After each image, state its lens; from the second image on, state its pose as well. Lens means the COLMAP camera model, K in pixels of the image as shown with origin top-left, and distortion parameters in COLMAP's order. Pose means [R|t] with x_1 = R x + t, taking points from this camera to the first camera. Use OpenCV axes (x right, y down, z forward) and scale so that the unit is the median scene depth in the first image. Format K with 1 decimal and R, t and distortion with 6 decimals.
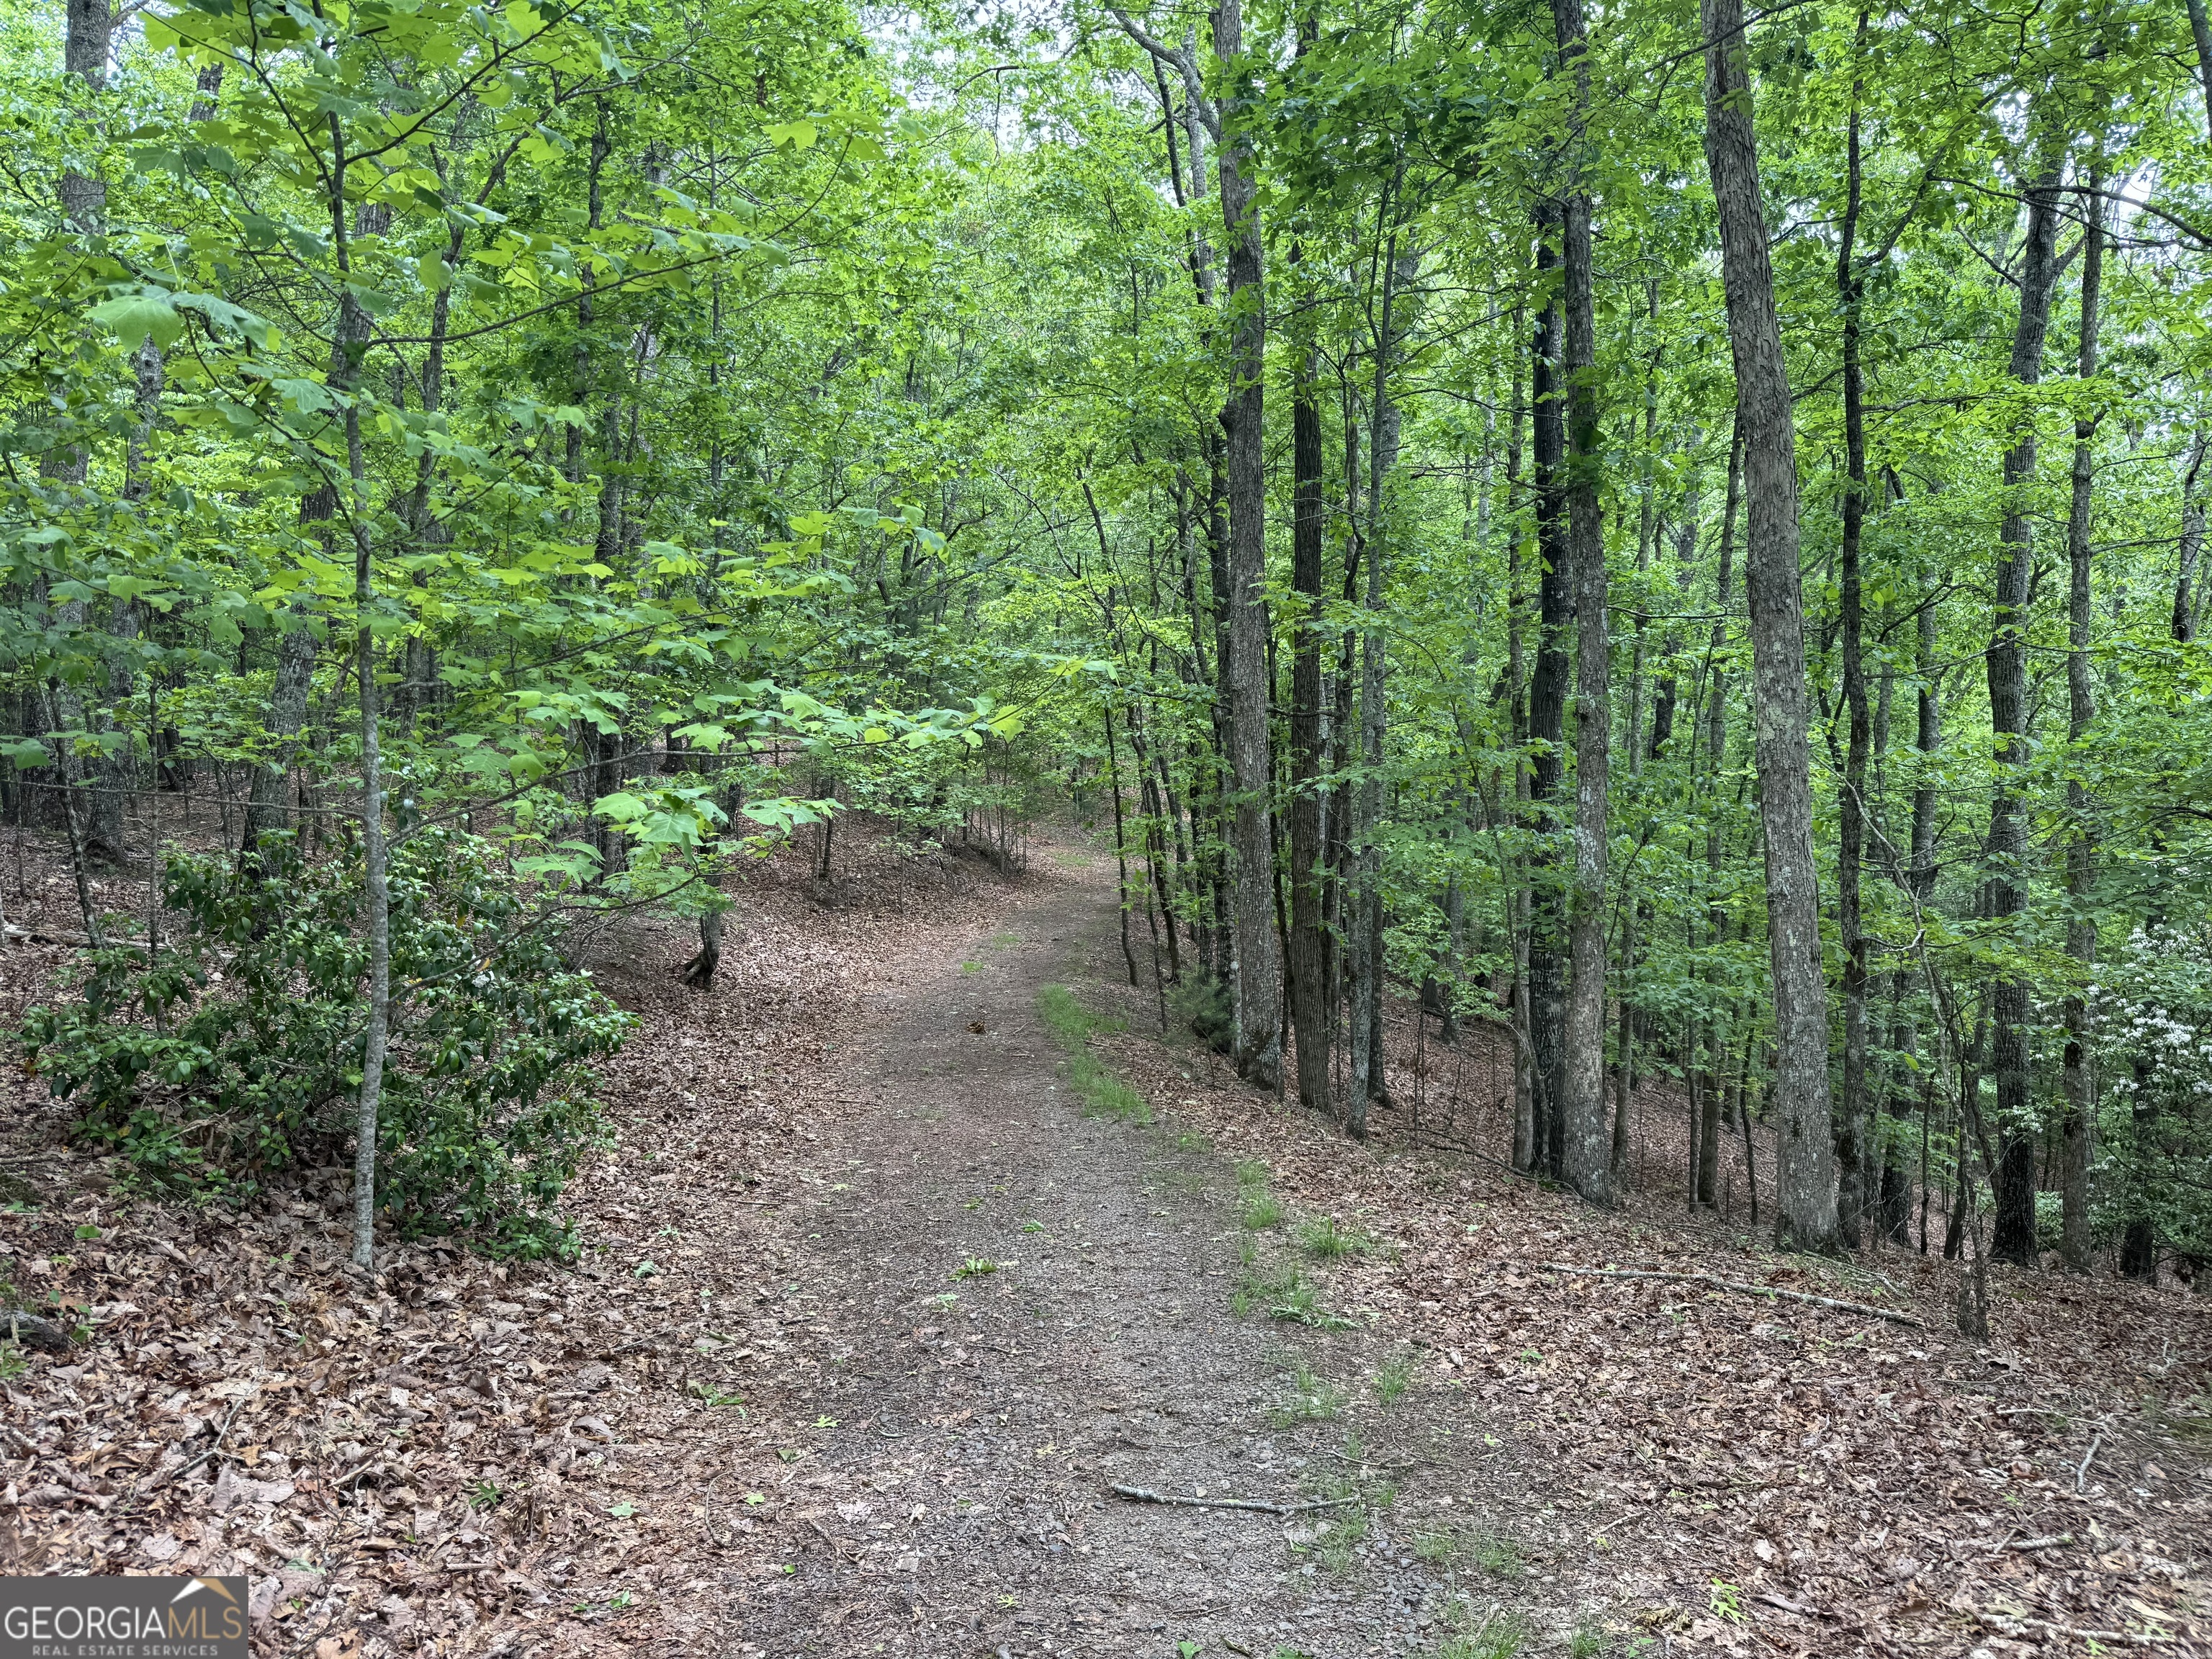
lens RADIAL K [[1552.9, 0, 1106.5], [0, 1552.9, 829.3], [0, 0, 1]] dist [-0.001781, -0.001695]
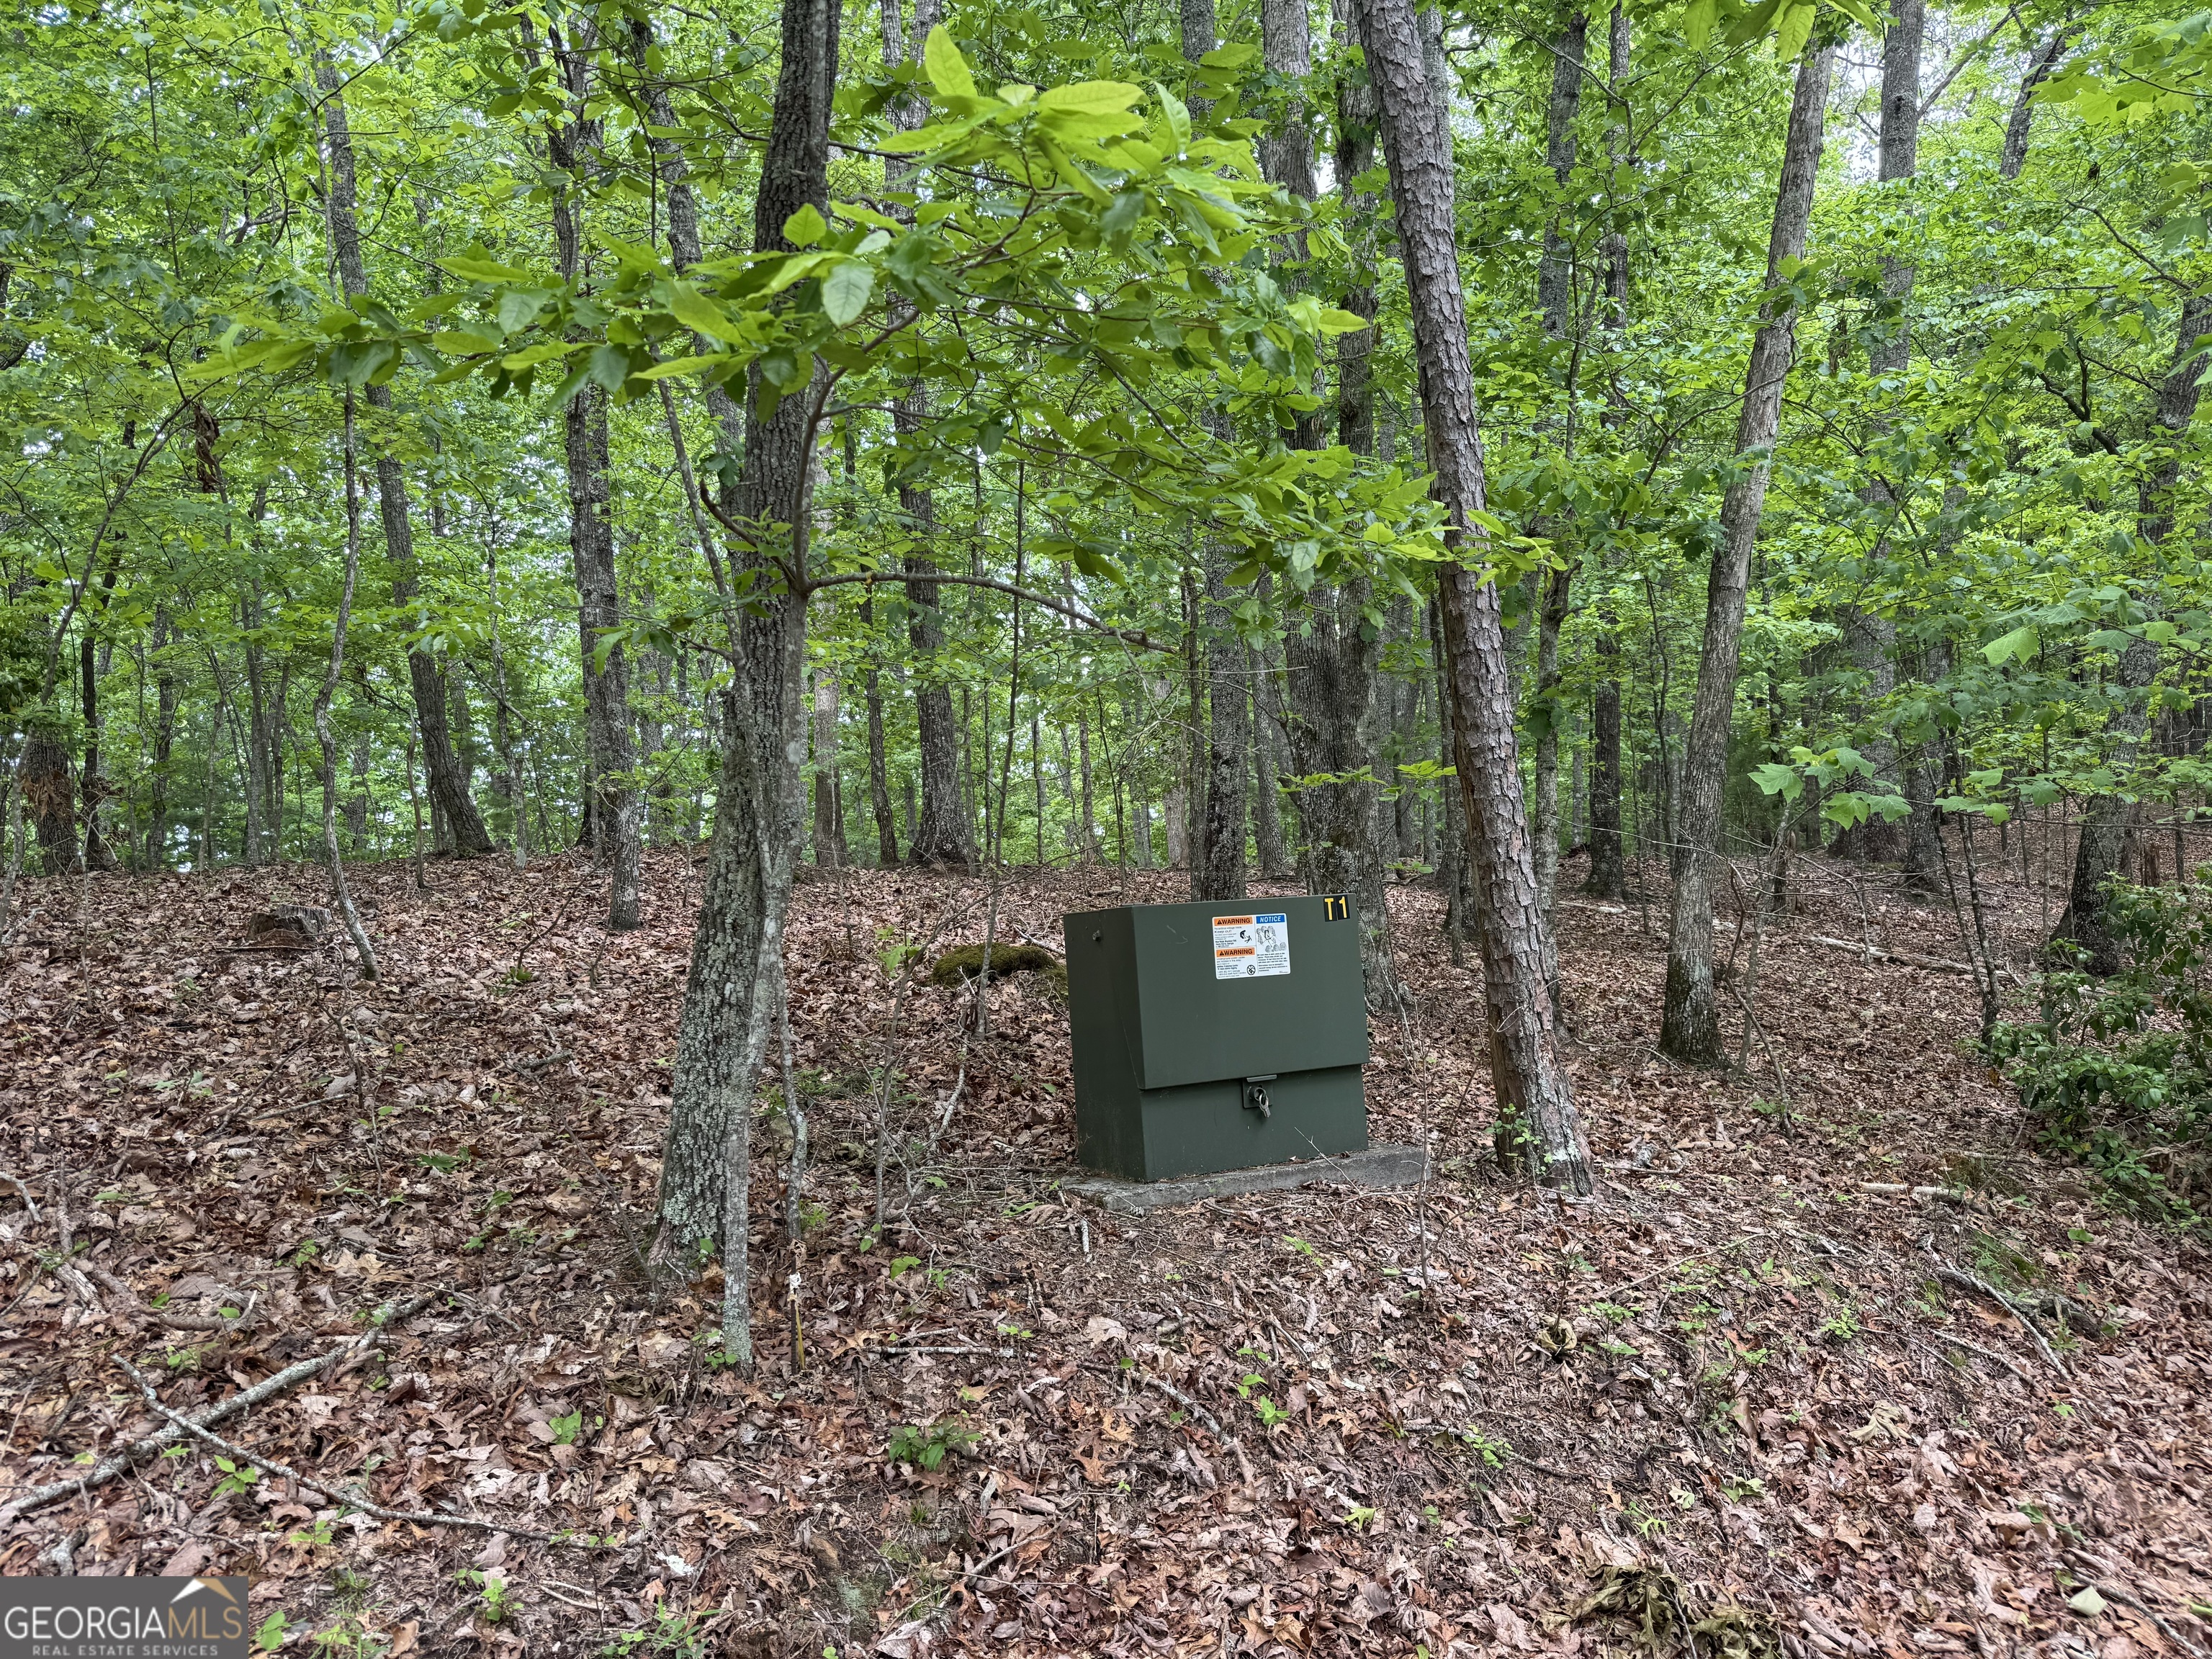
lens RADIAL K [[1552.9, 0, 1107.0], [0, 1552.9, 832.0], [0, 0, 1]] dist [-0.001781, -0.001695]
pose [[0.528241, -0.014229, -0.848975, -0.098353], [-0.002009, 0.999836, -0.018008, 0.000288], [0.849092, 0.011218, 0.528126, -0.150525]]
